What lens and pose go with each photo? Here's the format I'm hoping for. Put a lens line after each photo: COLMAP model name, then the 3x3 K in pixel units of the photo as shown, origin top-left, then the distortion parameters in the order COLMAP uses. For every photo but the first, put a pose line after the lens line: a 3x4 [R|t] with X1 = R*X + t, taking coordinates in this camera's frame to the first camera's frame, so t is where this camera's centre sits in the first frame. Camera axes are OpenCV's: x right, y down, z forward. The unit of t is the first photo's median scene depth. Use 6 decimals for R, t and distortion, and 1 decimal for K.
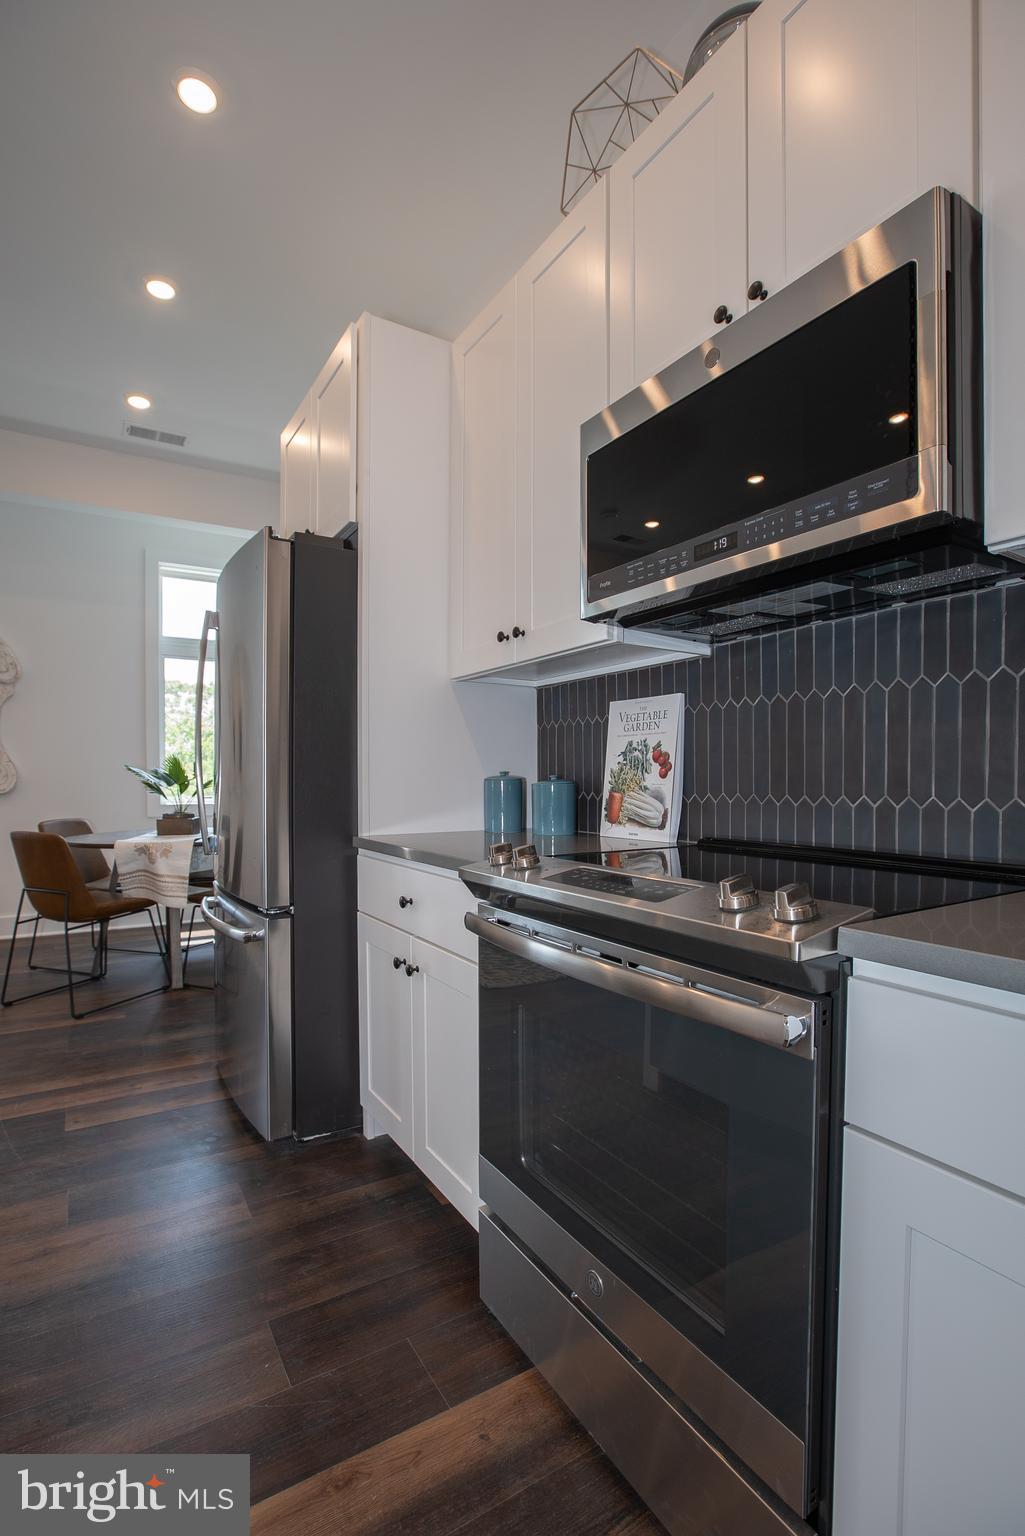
lens RADIAL K [[723.7, 0, 469.2], [0, 723.7, 777.2], [0, 0, 1]] dist [-0.001523, 0.000097]
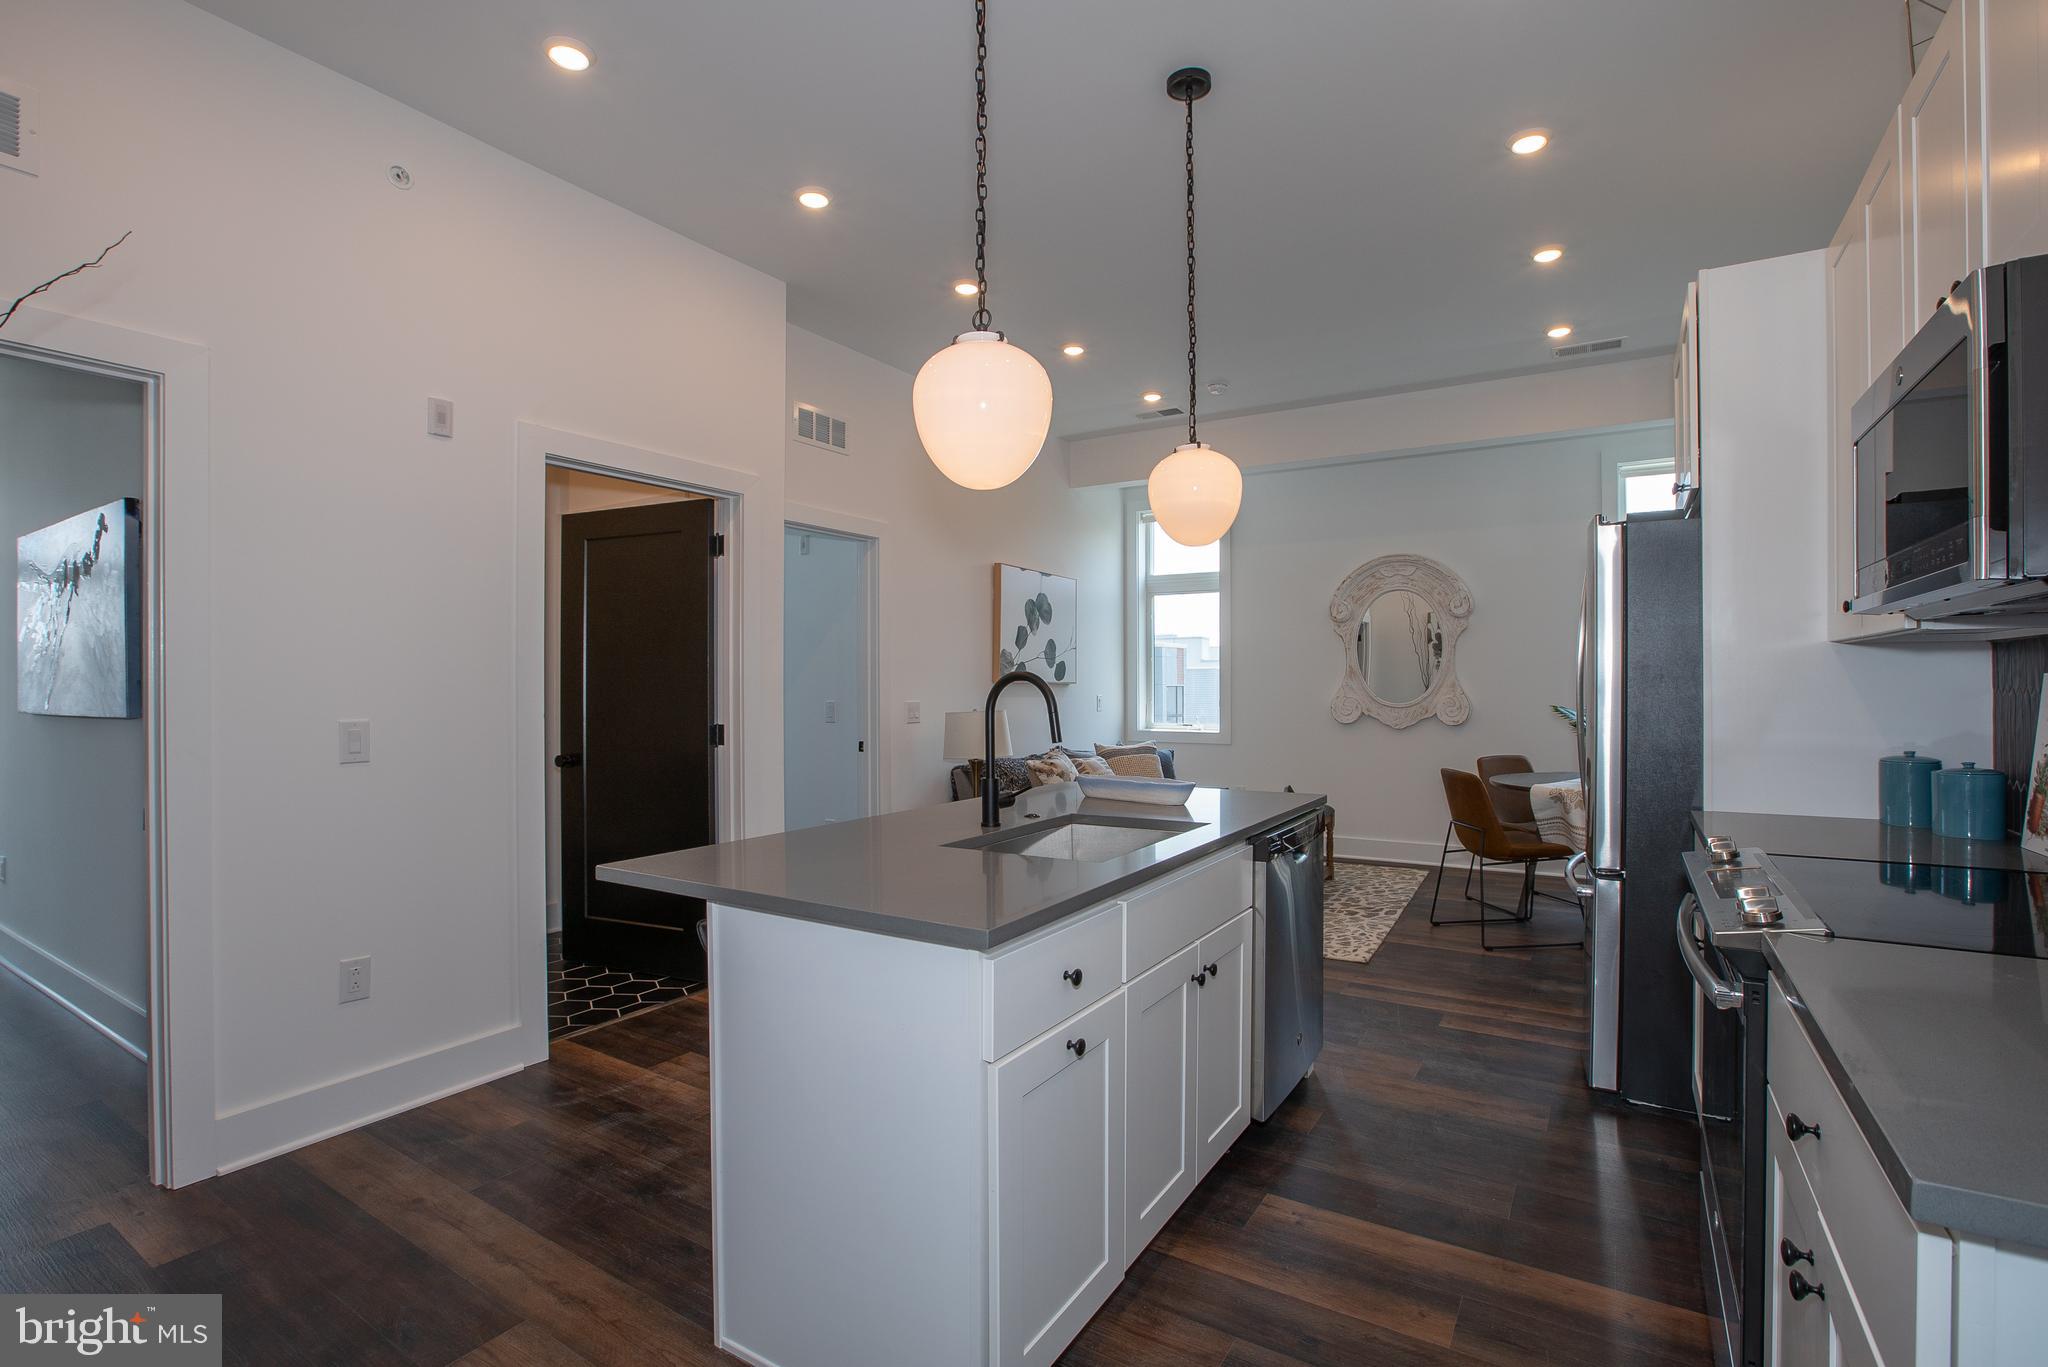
lens RADIAL K [[916.8, 0, 1031.7], [0, 916.8, 682.3], [0, 0, 1]] dist [-0.053331, 0.013895]
pose [[0.475226, -0.006893, -0.879837, 0.503211], [0.007739, 0.999963, -0.003654, -0.098826], [0.879830, -0.005073, 0.475262, -0.355875]]
